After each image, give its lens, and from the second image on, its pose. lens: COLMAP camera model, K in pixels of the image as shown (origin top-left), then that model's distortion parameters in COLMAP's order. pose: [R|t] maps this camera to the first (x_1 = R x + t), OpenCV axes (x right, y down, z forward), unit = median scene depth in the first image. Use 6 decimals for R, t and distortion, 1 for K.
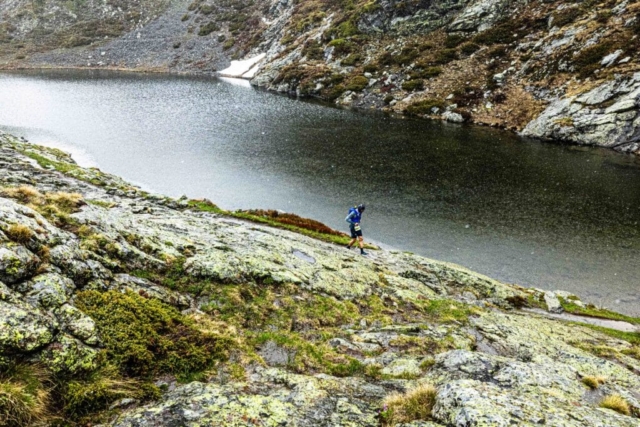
lens RADIAL K [[496.5, 0, 319.9], [0, 496.5, 214.1], [0, 0, 1]] dist [-0.002594, -0.002623]
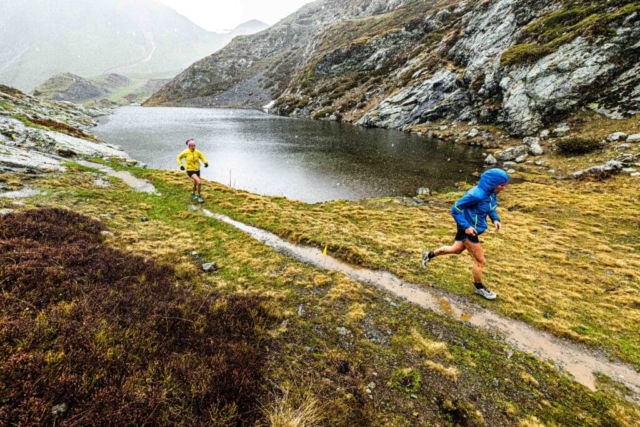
lens RADIAL K [[278.4, 0, 320.3], [0, 278.4, 212.3], [0, 0, 1]] dist [0.000128, 0.000021]
pose [[0.971554, 0.086241, -0.220557, 0.368365], [-0.081562, 0.996209, 0.030252, 0.070597], [0.222330, -0.011402, 0.974905, 0.082997]]
